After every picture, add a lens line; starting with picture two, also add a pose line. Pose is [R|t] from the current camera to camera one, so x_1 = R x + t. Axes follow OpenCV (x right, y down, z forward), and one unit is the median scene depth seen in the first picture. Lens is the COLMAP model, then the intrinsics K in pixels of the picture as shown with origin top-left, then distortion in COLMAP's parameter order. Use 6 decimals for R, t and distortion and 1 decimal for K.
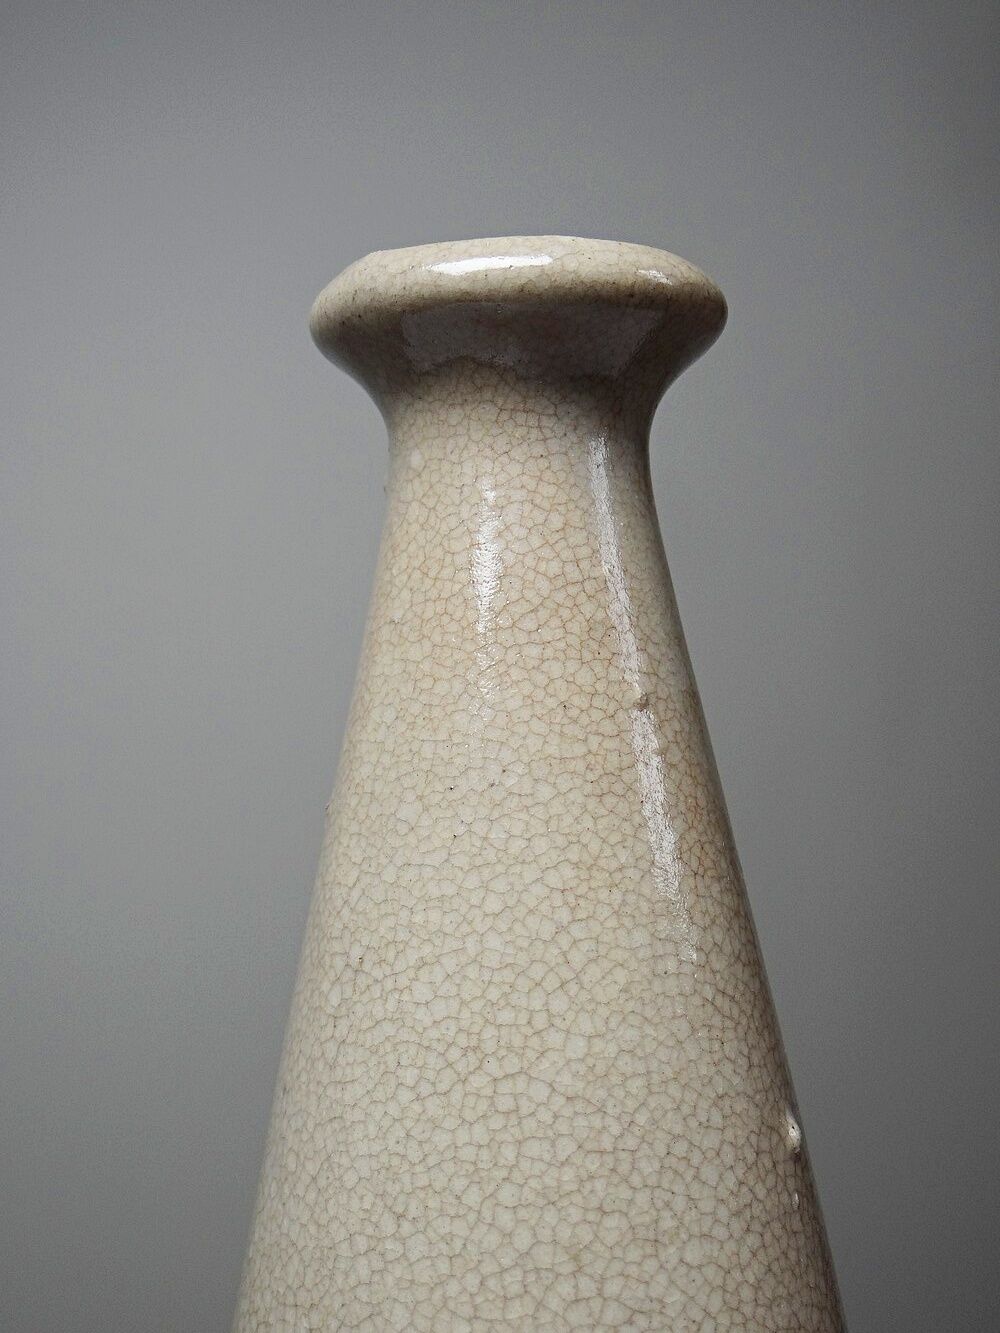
lens RADIAL K [[1428.9, 0, 498.3], [0, 1428.9, 662.8], [0, 0, 1]] dist [-0.021097, 0.000000]
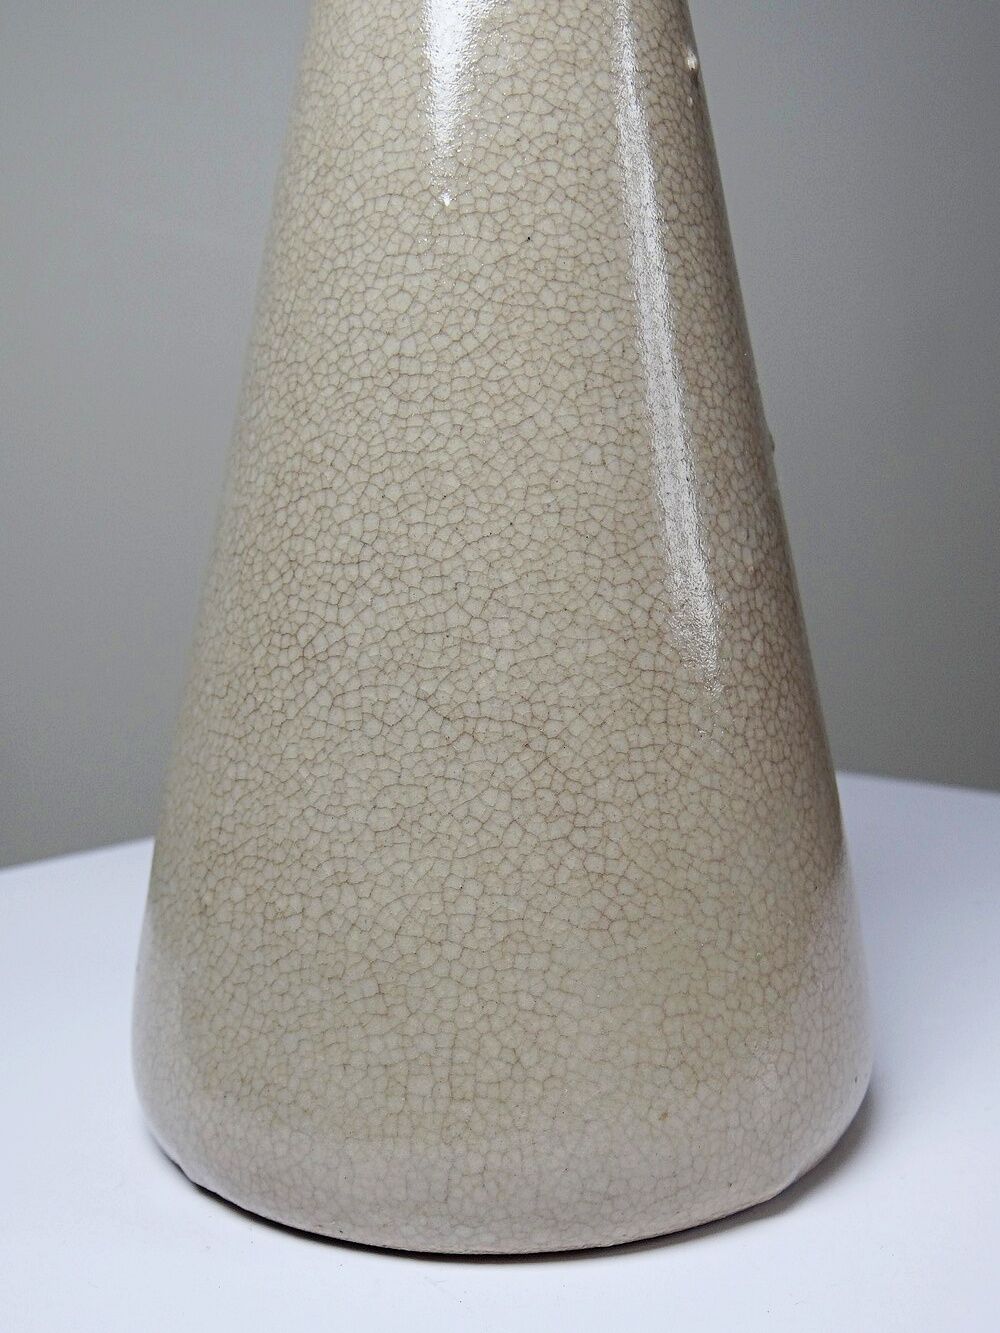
lens RADIAL K [[1428.9, 0, 493.2], [0, 1428.9, 694.5], [0, 0, 1]] dist [-0.021097, 0.000000]
pose [[0.998963, 0.027383, -0.036371, 0.096319], [-0.022215, 0.990514, 0.135606, 0.786886], [0.039739, -0.134658, 0.990095, -0.393573]]
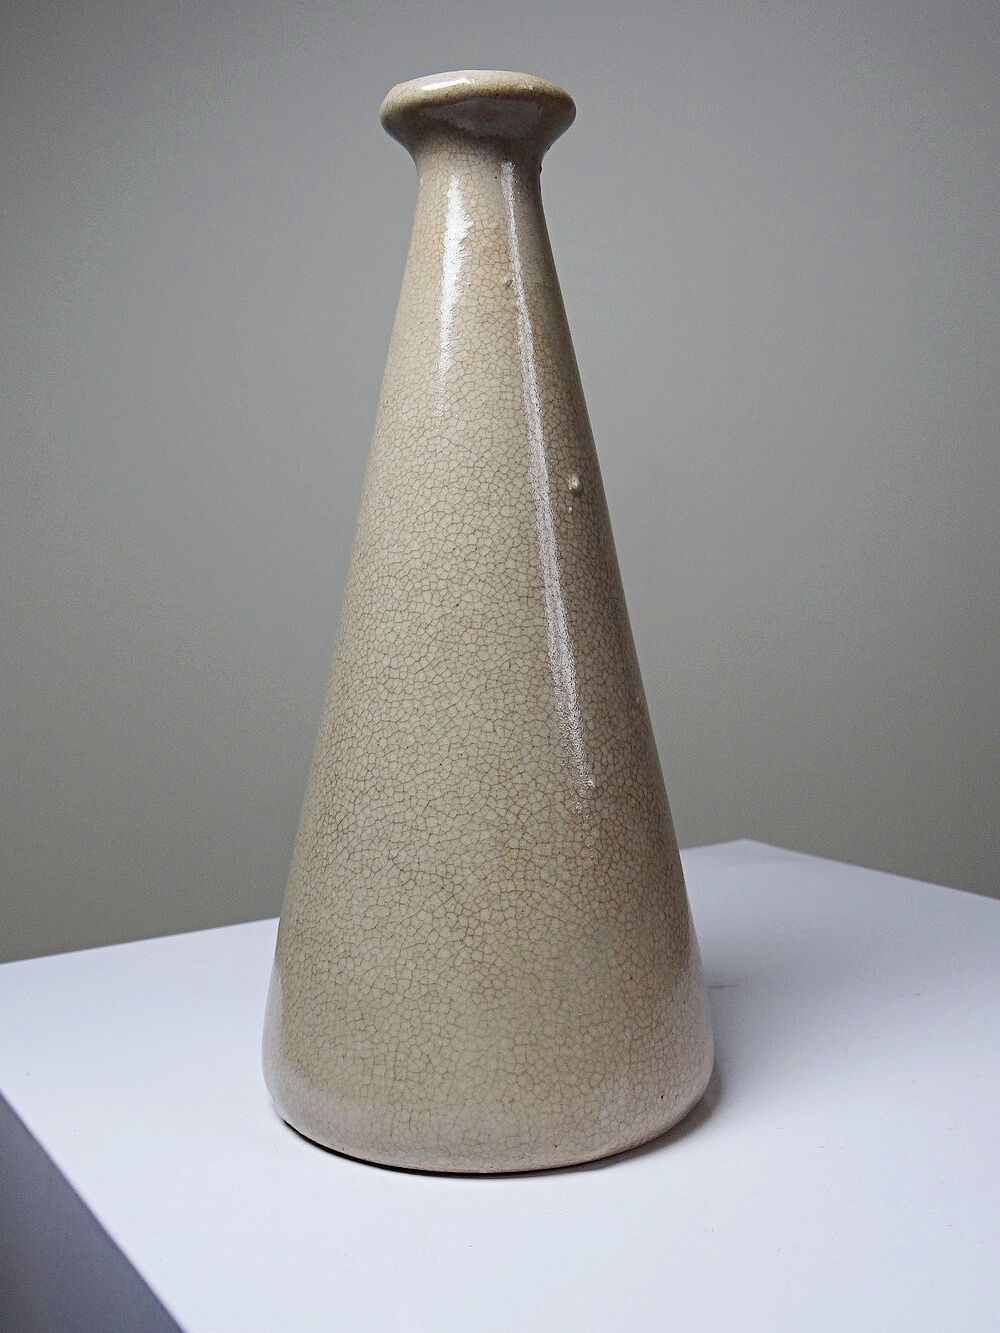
lens RADIAL K [[1428.9, 0, 456.1], [0, 1428.9, 690.0], [0, 0, 1]] dist [-0.021097, 0.000000]
pose [[0.950862, 0.045432, -0.306264, 0.779381], [-0.012433, 0.993981, 0.108848, 0.441464], [0.309366, -0.099692, 0.945703, -1.265074]]
